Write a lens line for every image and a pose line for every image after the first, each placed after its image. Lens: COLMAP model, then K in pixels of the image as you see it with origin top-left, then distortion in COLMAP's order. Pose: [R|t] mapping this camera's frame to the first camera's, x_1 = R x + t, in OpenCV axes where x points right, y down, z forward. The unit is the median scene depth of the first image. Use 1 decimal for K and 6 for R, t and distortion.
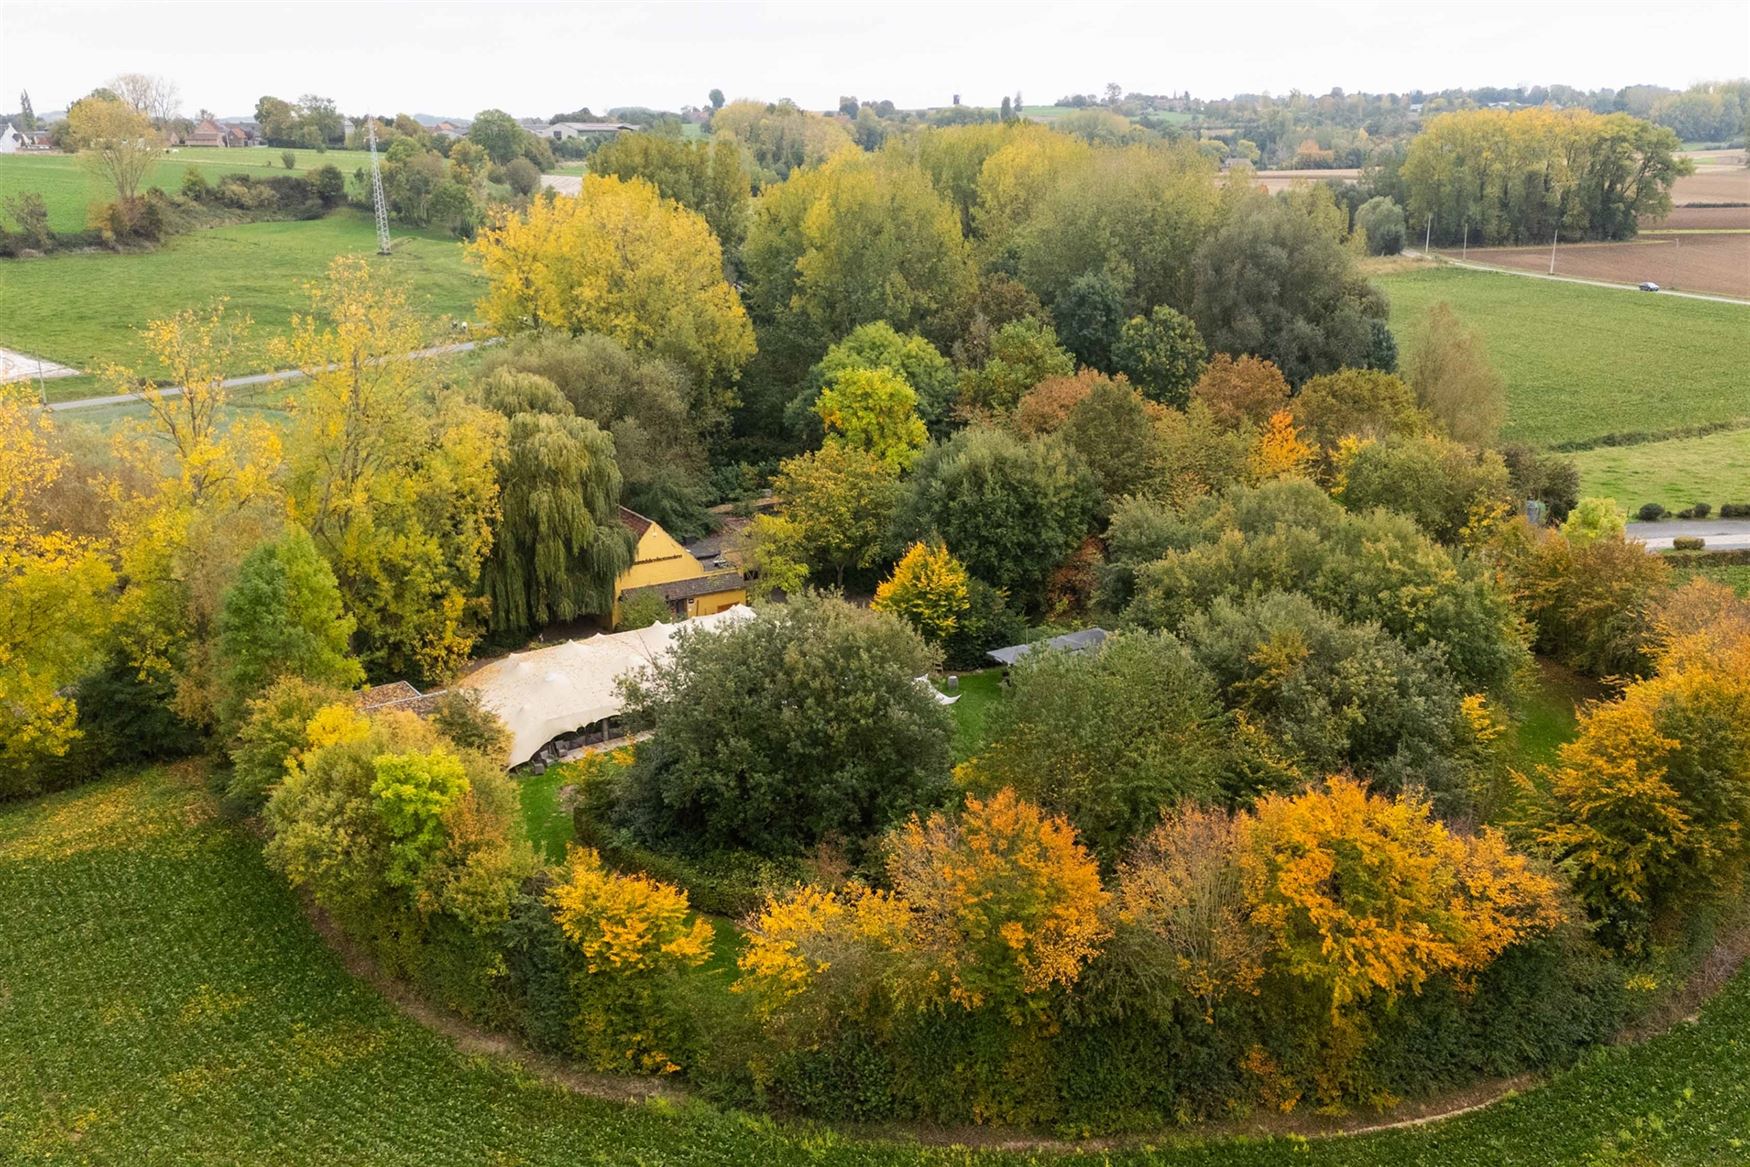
lens RADIAL K [[1539.0, 0, 874.2], [0, 1539.0, 583.1], [0, 0, 1]] dist [0.080869, -0.000209]
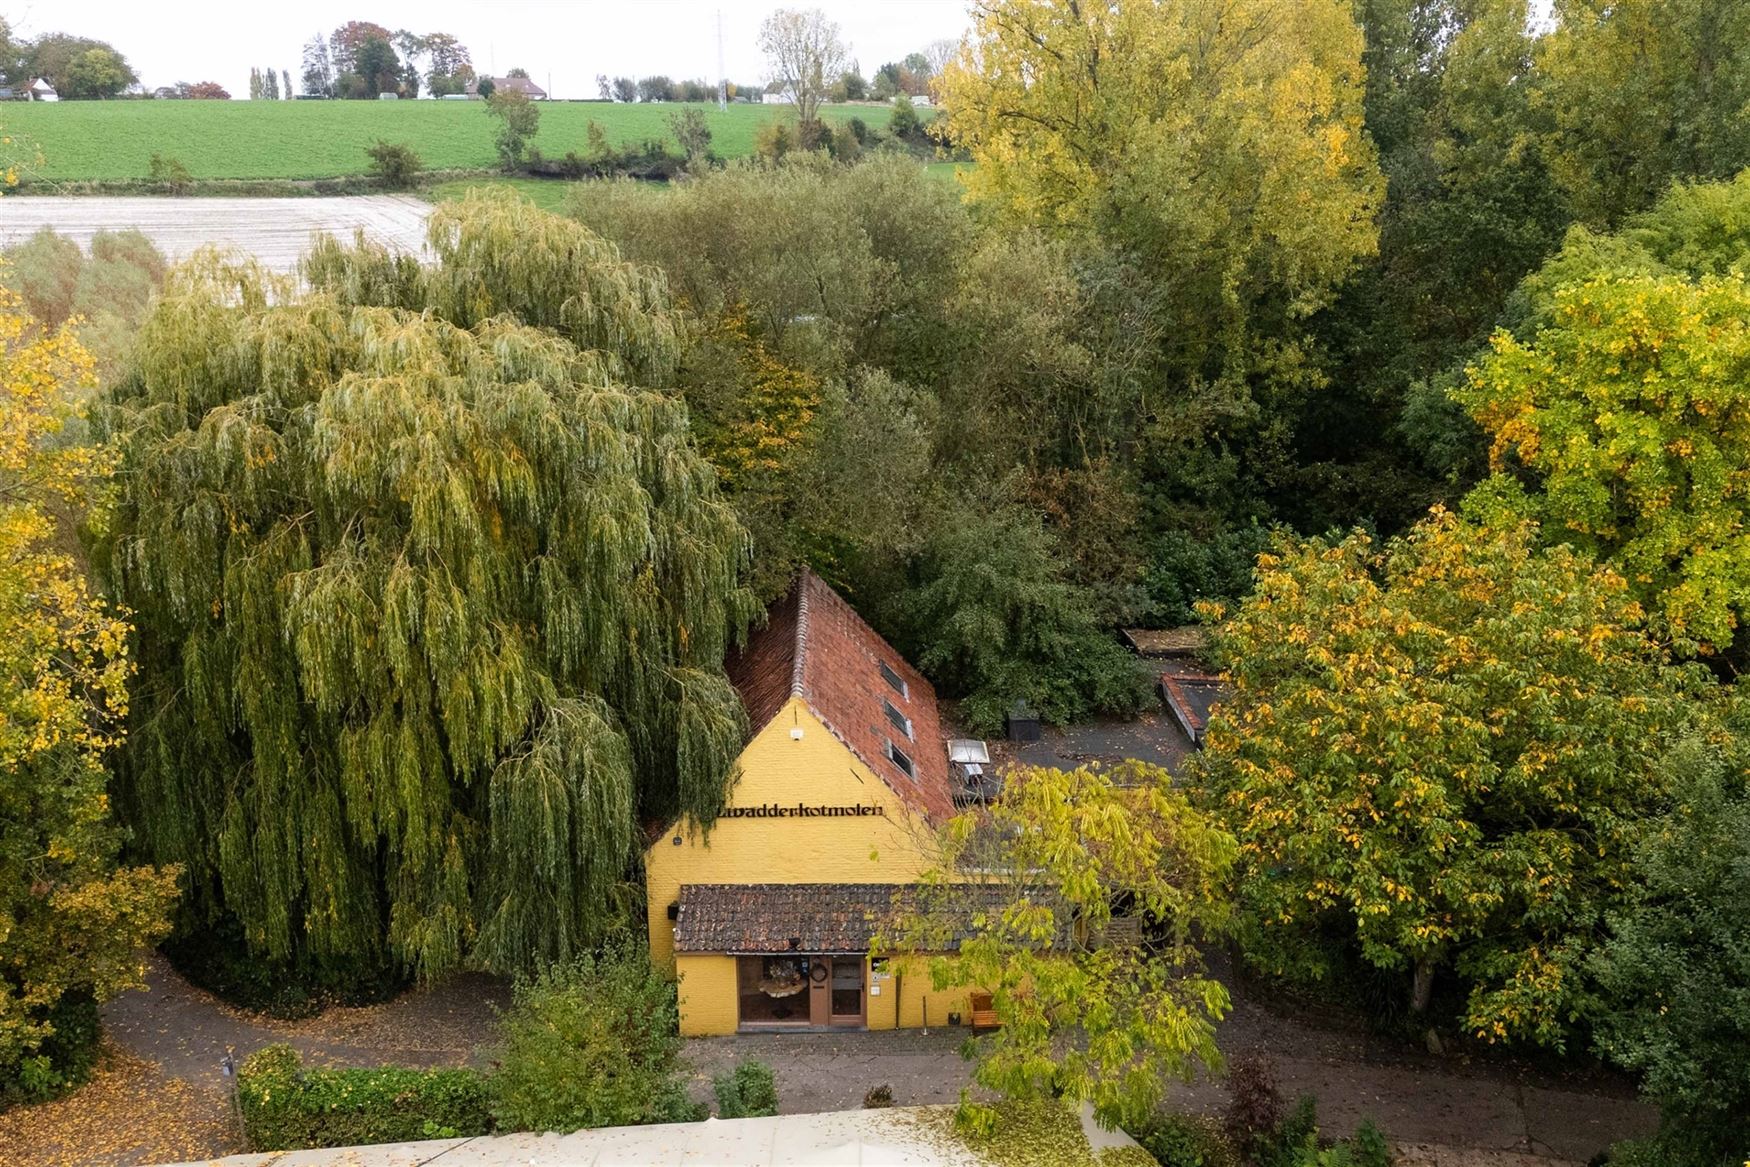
lens RADIAL K [[1539.0, 0, 874.2], [0, 1539.0, 576.2], [0, 0, 1]] dist [0.080869, -0.000209]
pose [[0.870901, 0.143152, -0.470147, 0.014163], [-0.144485, 0.988941, 0.033473, -0.070768], [0.469740, 0.038778, 0.881953, 0.675401]]
